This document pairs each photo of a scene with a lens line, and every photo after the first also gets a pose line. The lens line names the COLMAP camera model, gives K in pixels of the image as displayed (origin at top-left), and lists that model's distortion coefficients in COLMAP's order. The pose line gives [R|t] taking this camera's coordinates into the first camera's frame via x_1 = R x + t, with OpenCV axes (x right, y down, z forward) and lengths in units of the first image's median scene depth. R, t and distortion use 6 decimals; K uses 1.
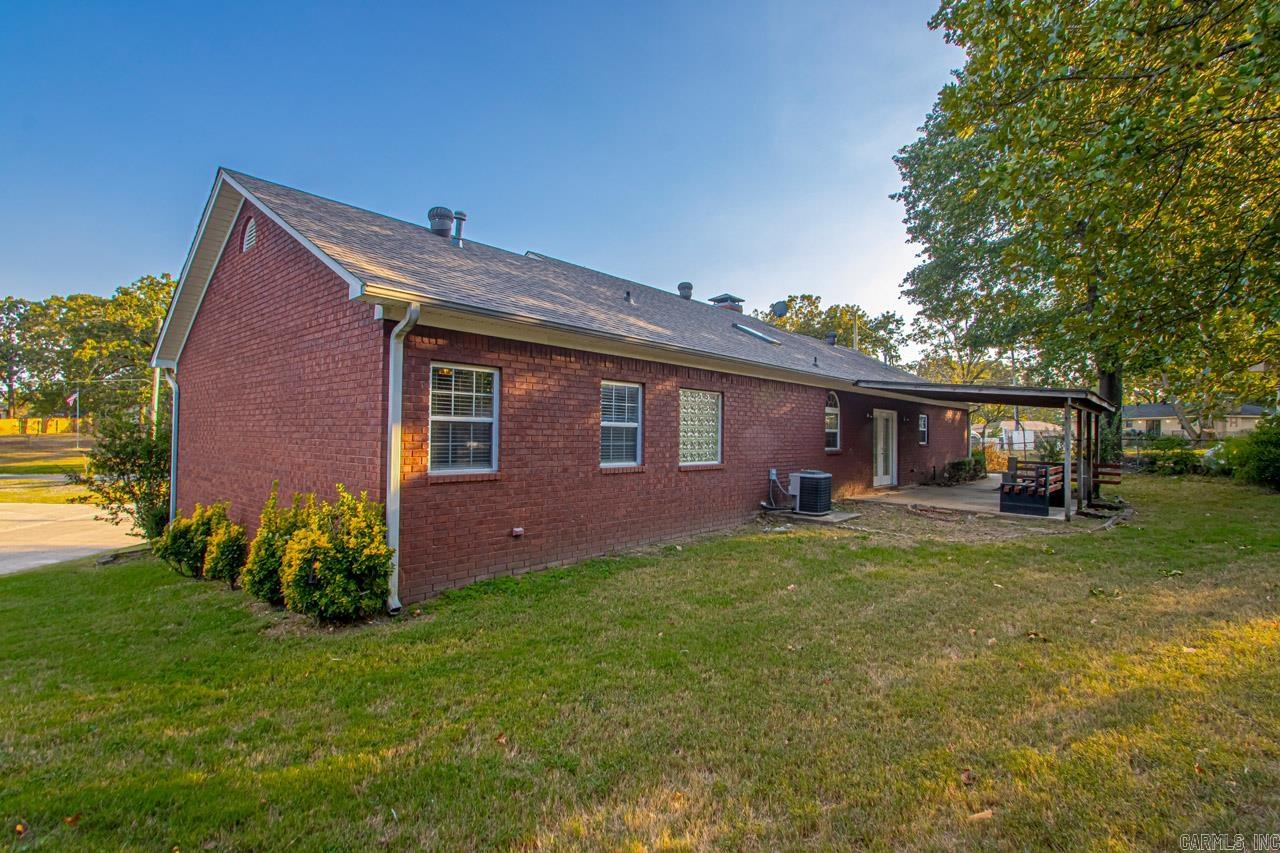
lens RADIAL K [[593.8, 0, 650.8], [0, 593.8, 419.5], [0, 0, 1]] dist [0.023838, -0.021314]
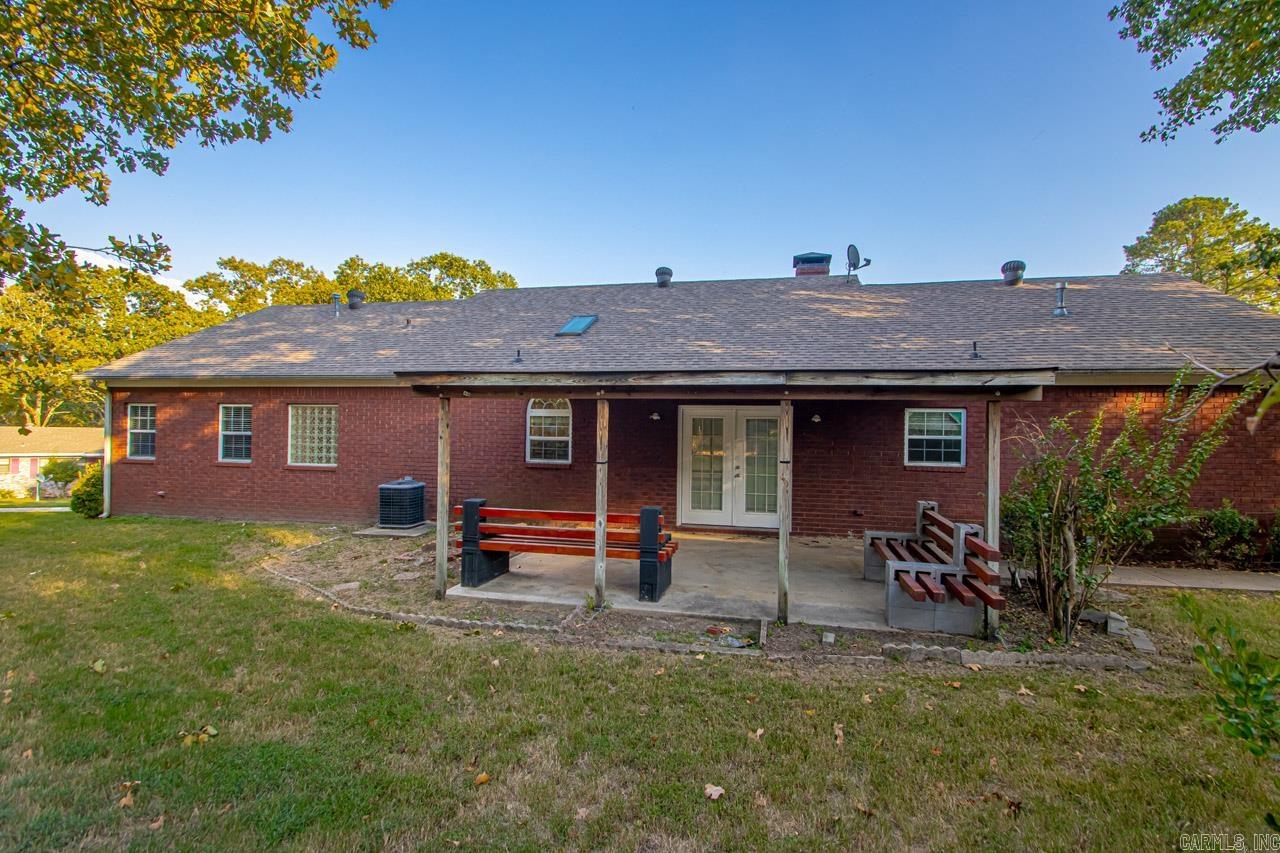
lens RADIAL K [[593.8, 0, 650.8], [0, 593.8, 419.5], [0, 0, 1]] dist [0.023838, -0.021314]
pose [[0.484665, -0.020215, -0.874467, 1.854652], [0.014897, 0.999779, -0.014855, 0.012823], [0.874573, -0.005827, 0.484858, 1.271603]]
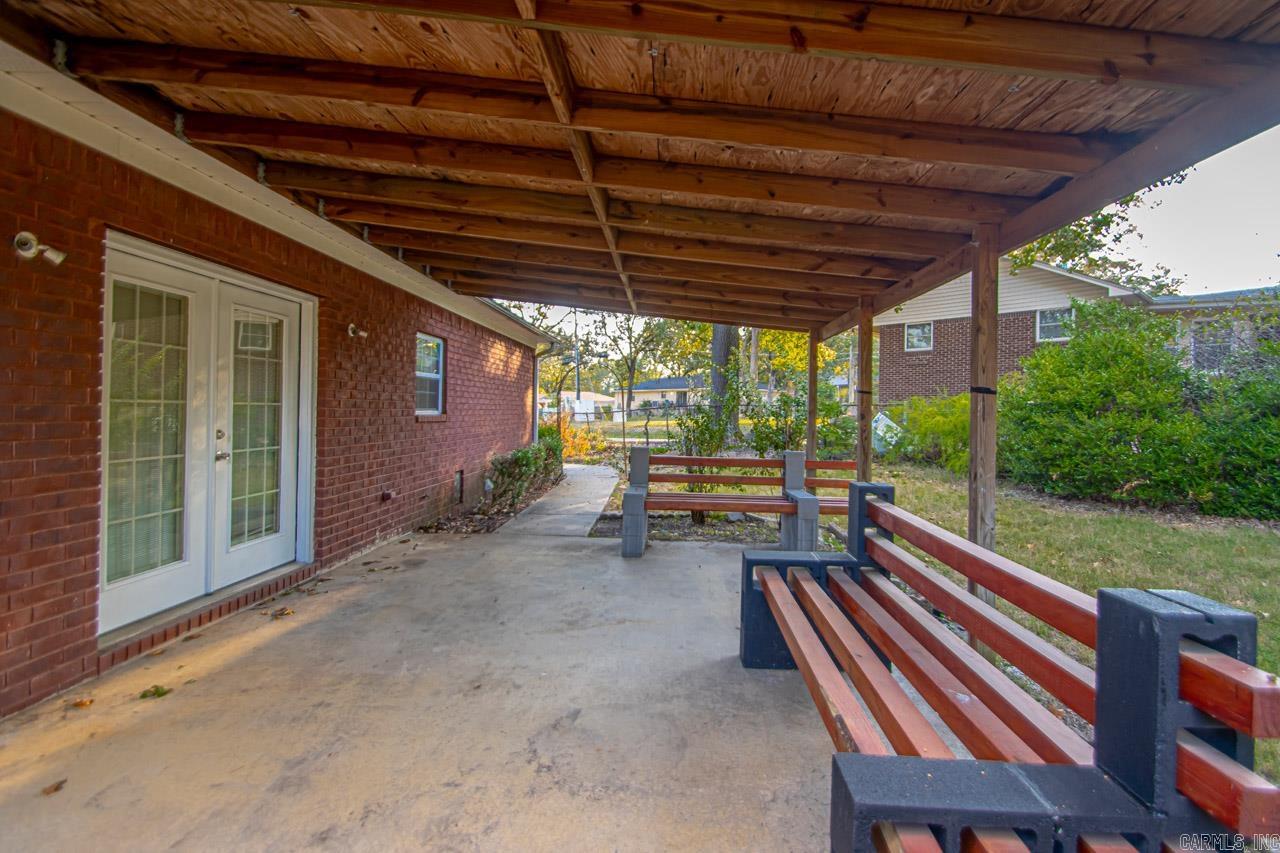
lens RADIAL K [[598.9, 0, 654.7], [0, 598.9, 415.0], [0, 0, 1]] dist [-0.002478, -0.000861]
pose [[0.769045, -0.005985, 0.639166, 0.765806], [-0.014326, 0.999544, 0.026596, 0.065917], [-0.639034, -0.029610, 0.768609, 1.455930]]
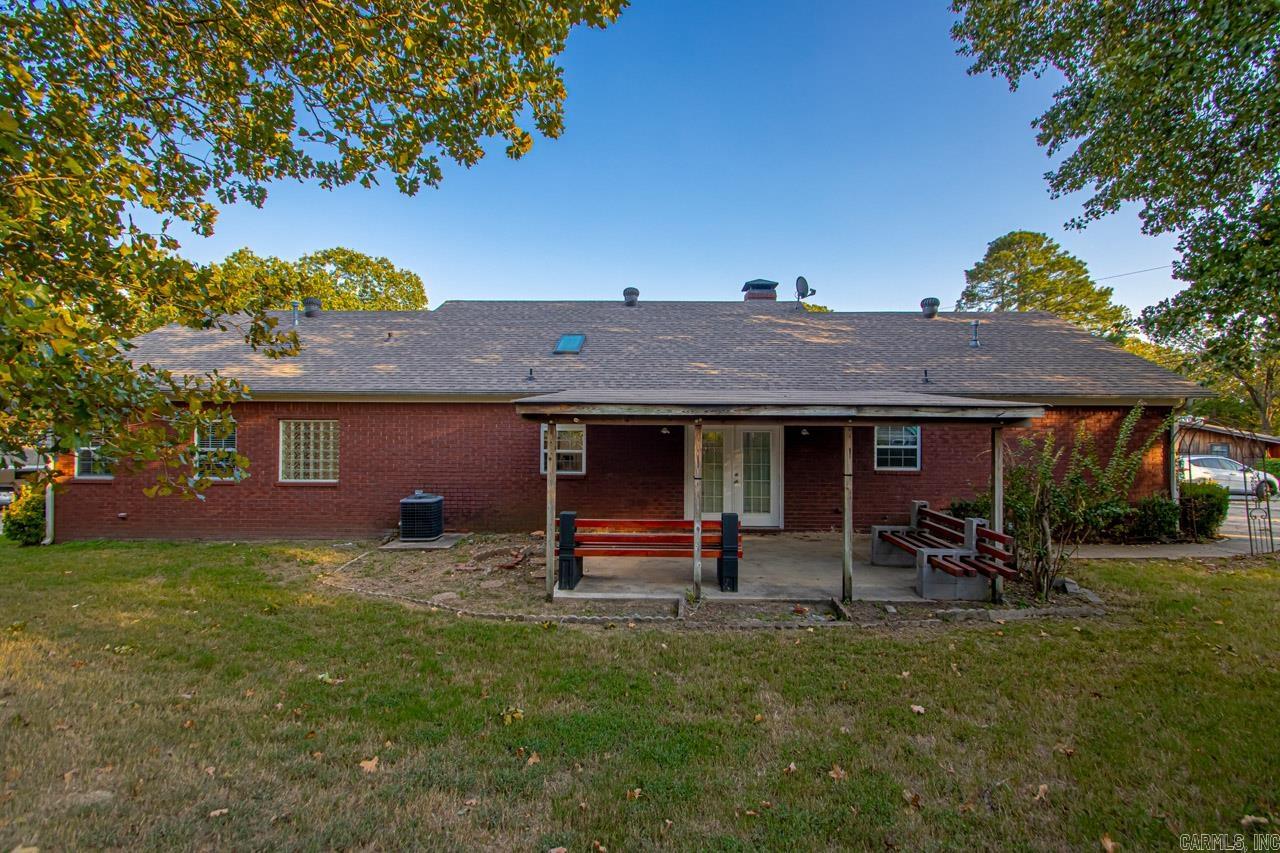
lens RADIAL K [[593.8, 0, 650.8], [0, 593.8, 419.5], [0, 0, 1]] dist [0.023838, -0.021314]
pose [[0.648896, -0.022495, -0.760544, 1.806634], [0.022531, 0.999693, -0.010346, -0.027104], [0.760543, -0.010422, 0.649204, 0.935354]]
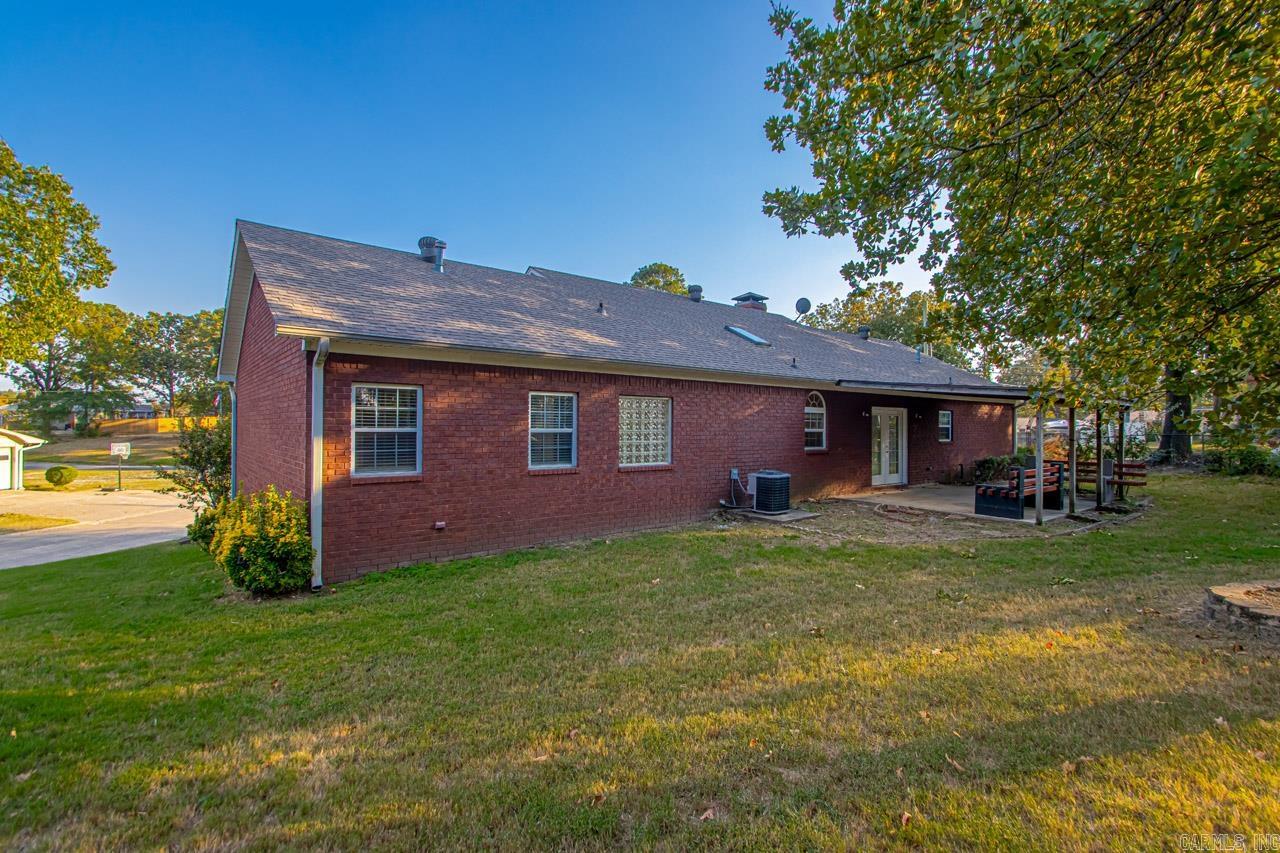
lens RADIAL K [[593.8, 0, 650.8], [0, 593.8, 419.5], [0, 0, 1]] dist [0.023838, -0.021314]
pose [[0.986934, -0.007523, -0.160951, 0.334166], [0.009685, 0.999873, 0.012652, -0.026584], [0.160835, -0.014046, 0.986881, -0.073313]]
